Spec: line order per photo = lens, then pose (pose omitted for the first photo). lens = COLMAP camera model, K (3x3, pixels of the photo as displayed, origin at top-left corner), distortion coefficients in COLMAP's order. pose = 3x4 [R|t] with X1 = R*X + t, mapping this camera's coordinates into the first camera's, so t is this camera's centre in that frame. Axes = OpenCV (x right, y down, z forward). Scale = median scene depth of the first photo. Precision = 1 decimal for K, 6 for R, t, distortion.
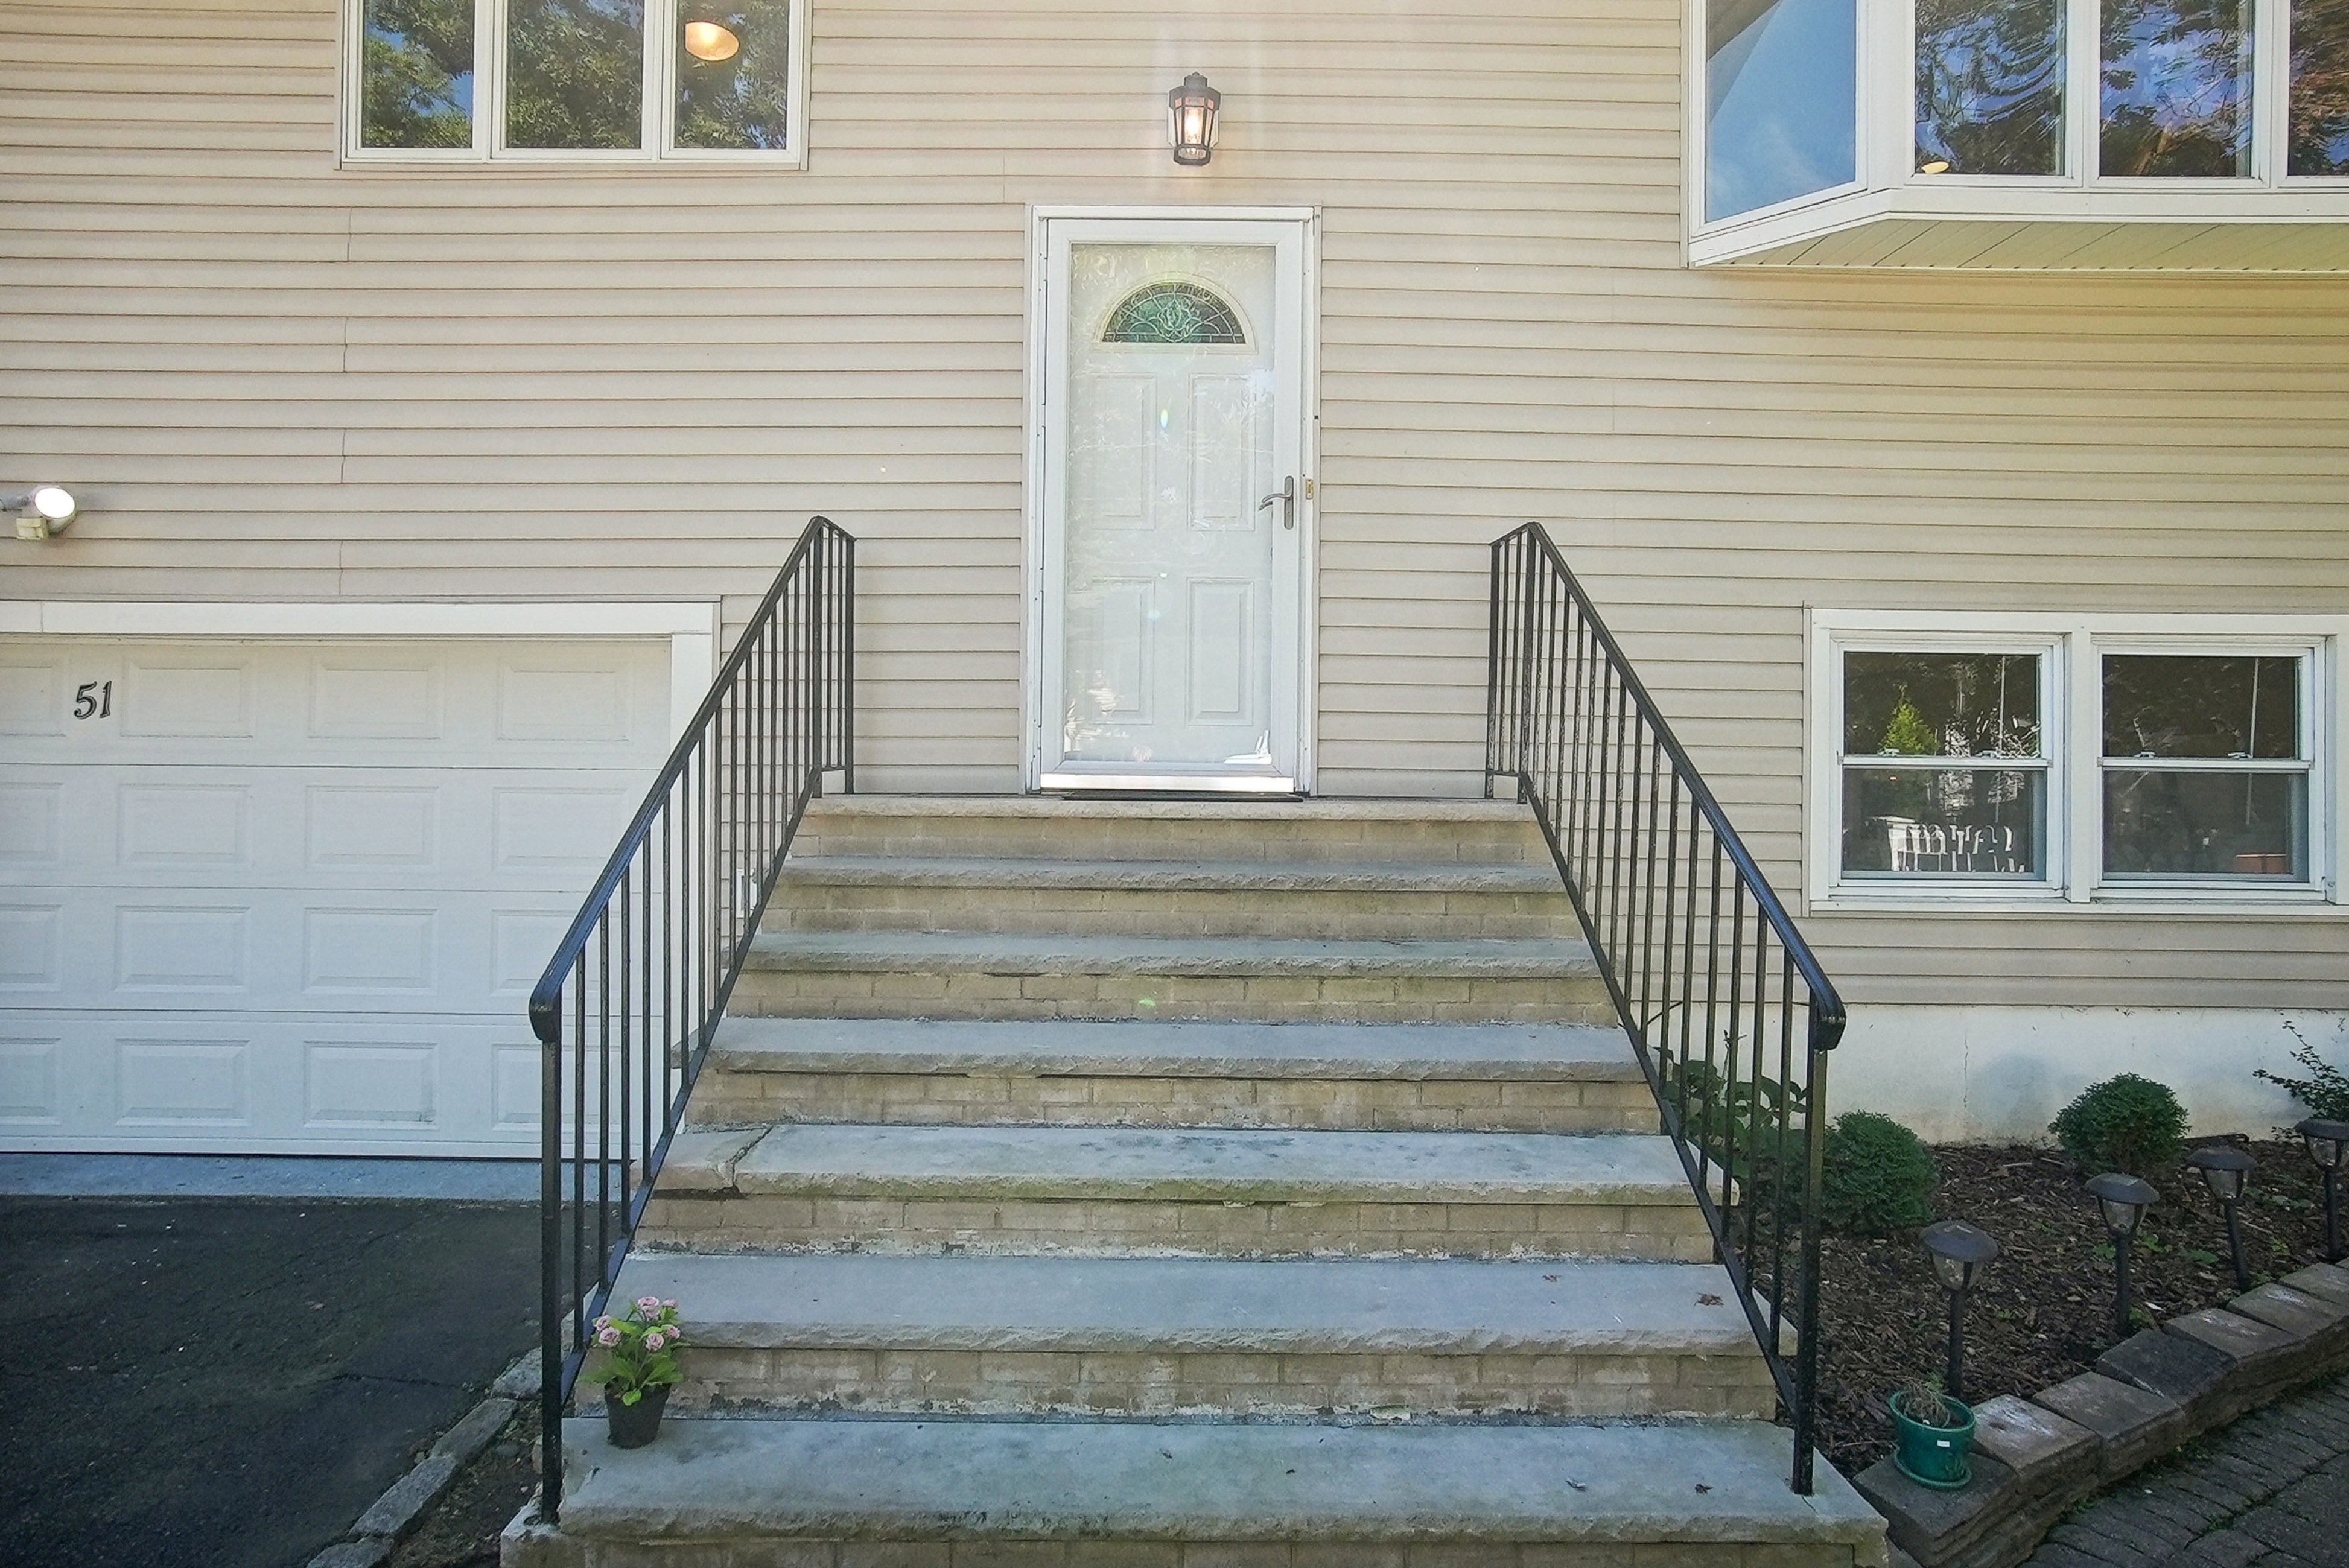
lens RADIAL K [[1330.7, 0, 1175.3], [0, 1330.7, 663.7], [0, 0, 1]] dist [-0.036629, 0.000613]
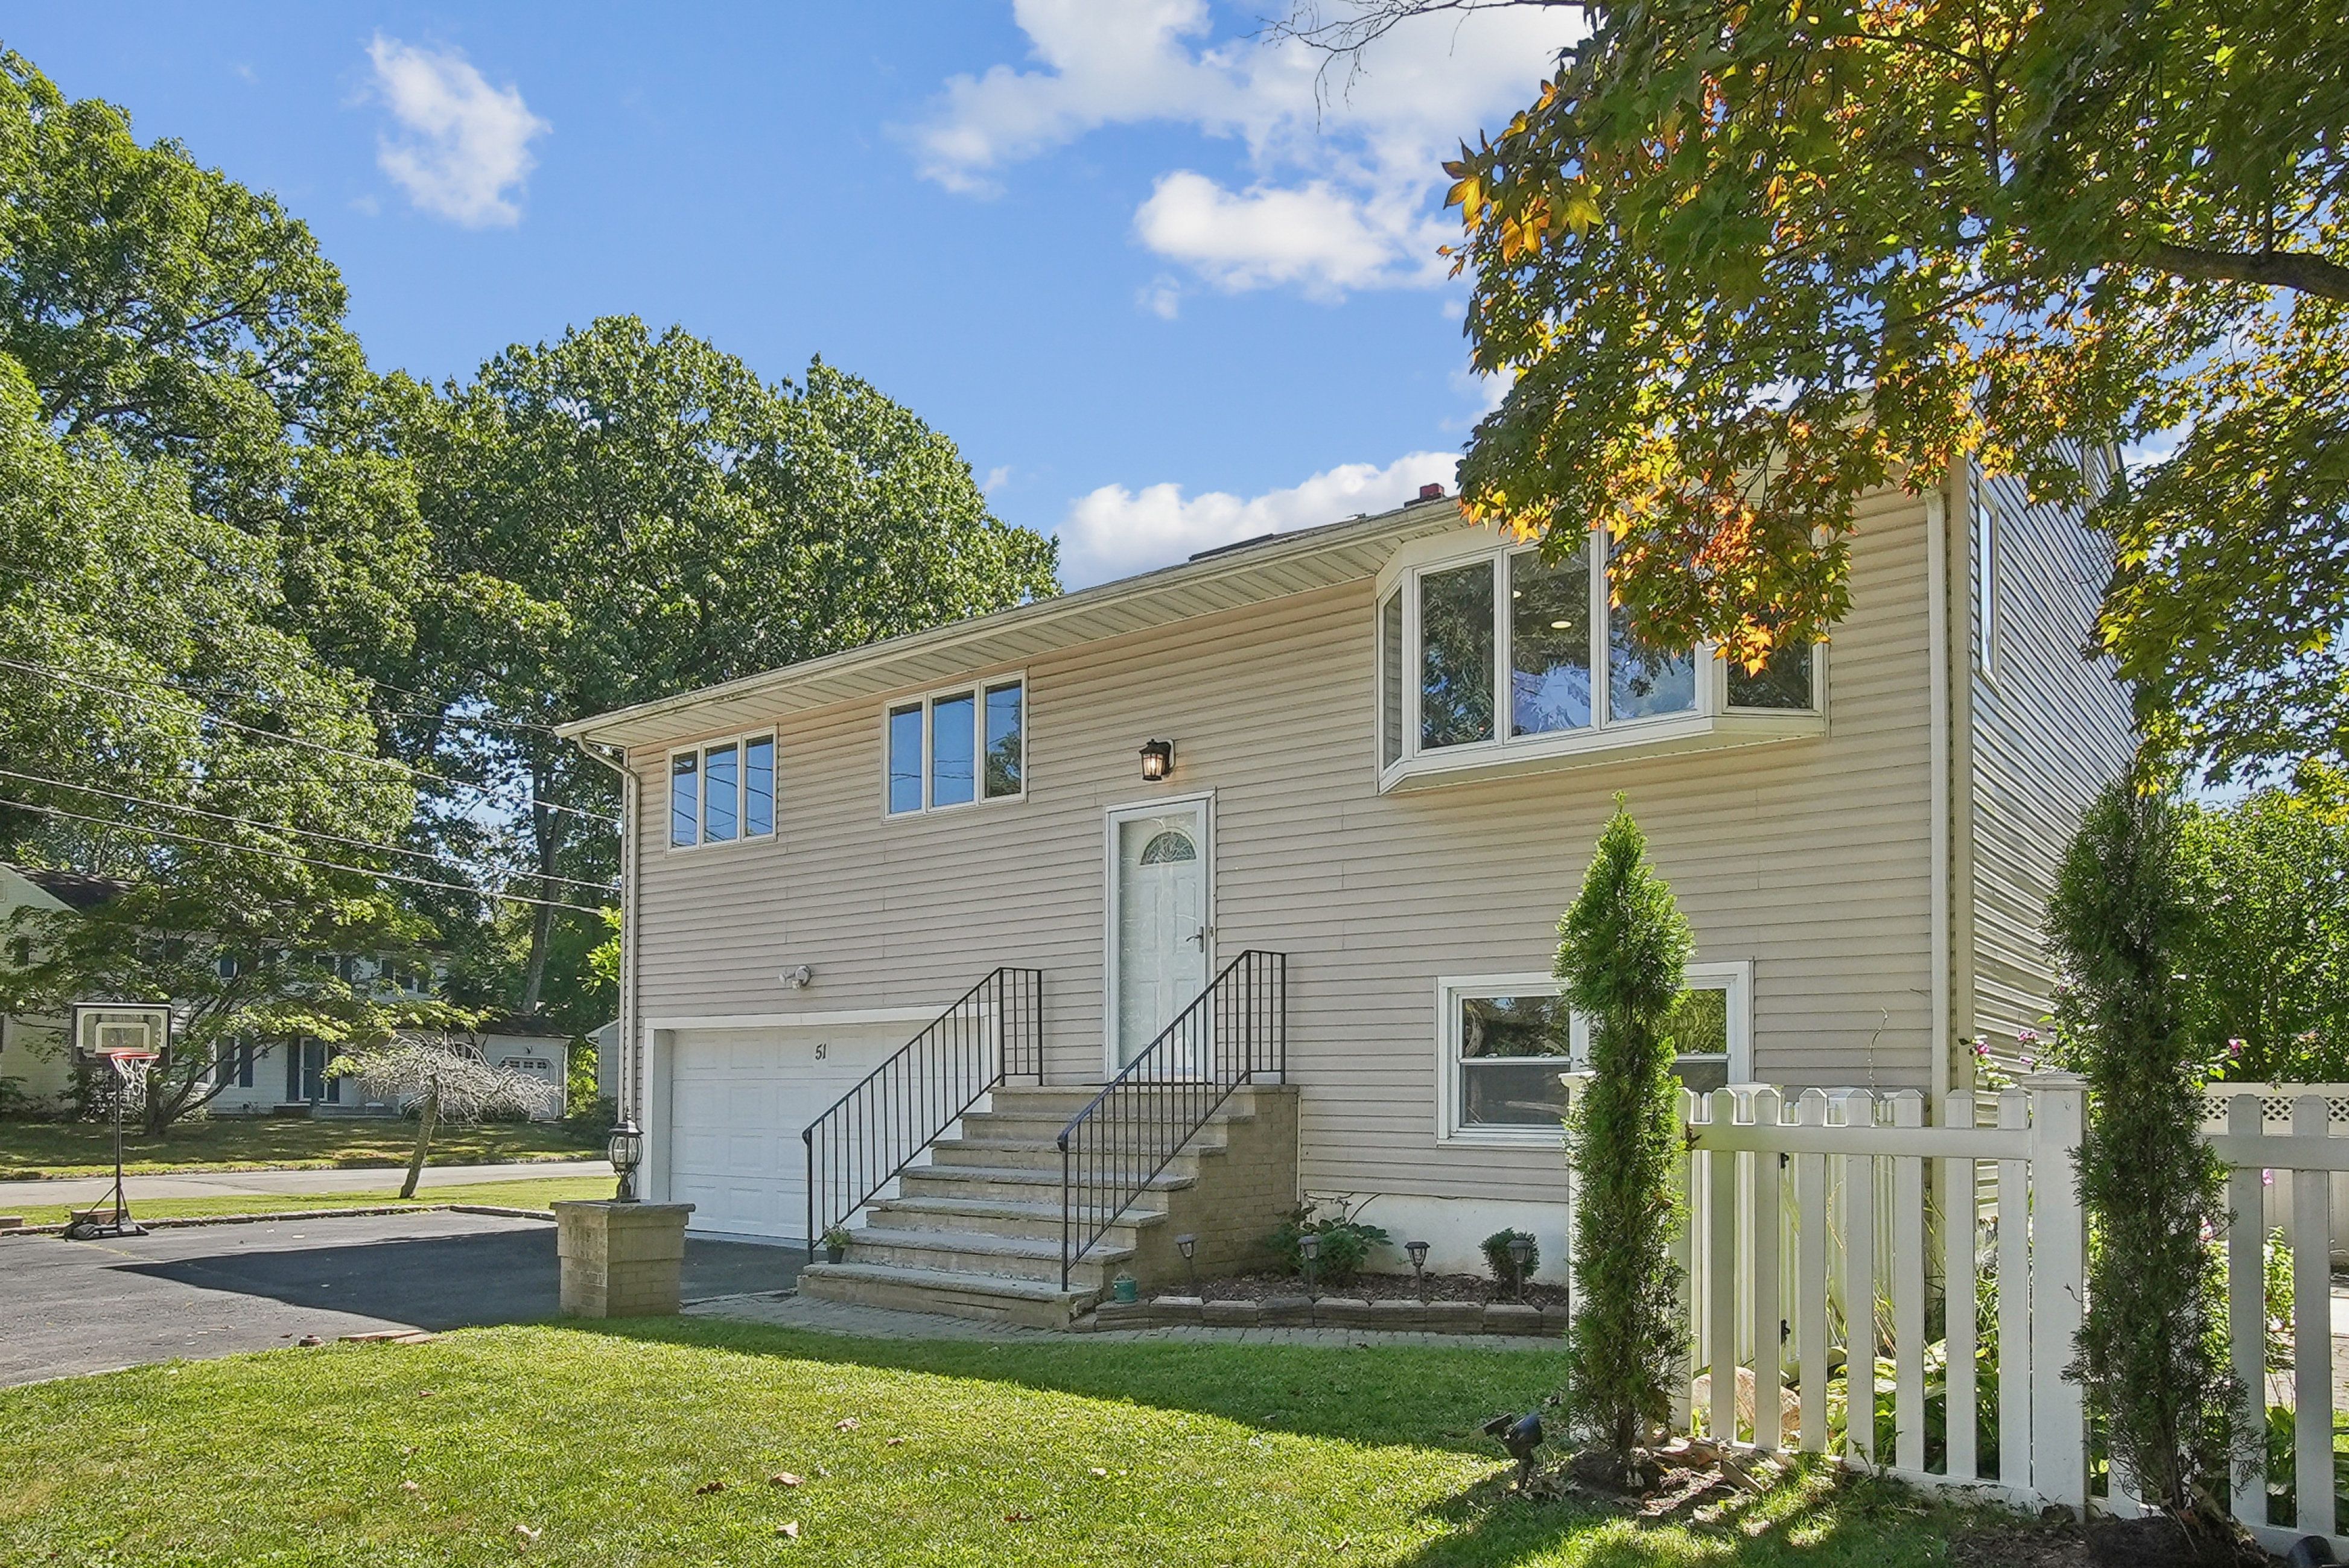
lens RADIAL K [[1599.8, 0, 1174.5], [0, 1599.8, 784.0], [0, 0, 1]] dist [-0.075489, -0.000017]
pose [[0.783826, -0.127825, -0.607682, 1.544868], [0.059323, 0.989523, -0.131626, -0.036617], [0.618140, 0.067122, 0.783197, -0.946274]]
